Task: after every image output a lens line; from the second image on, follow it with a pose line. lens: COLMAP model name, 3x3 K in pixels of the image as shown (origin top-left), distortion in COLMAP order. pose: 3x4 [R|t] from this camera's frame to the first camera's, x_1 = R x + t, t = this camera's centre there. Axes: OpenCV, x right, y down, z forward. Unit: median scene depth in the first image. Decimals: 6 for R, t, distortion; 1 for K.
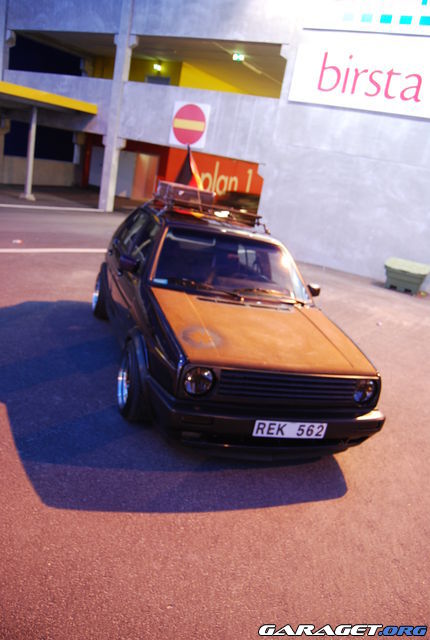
lens RADIAL K [[472.4, 0, 215.0], [0, 472.4, 320.0], [0, 0, 1]] dist [-0.075965, 0.001432]
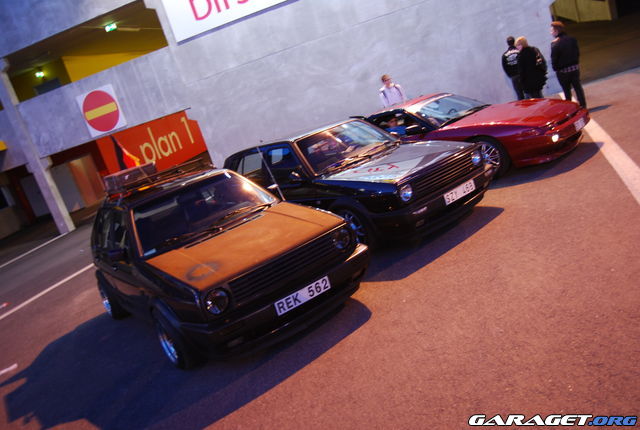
lens RADIAL K [[525.1, 0, 320.0], [0, 525.1, 215.0], [0, 0, 1]] dist [-0.074844, 0.004764]
pose [[0.833797, -0.520470, 0.184102, 0.020267], [0.532368, 0.846310, -0.018510, 0.039142], [-0.146173, 0.113444, 0.982733, -0.145395]]
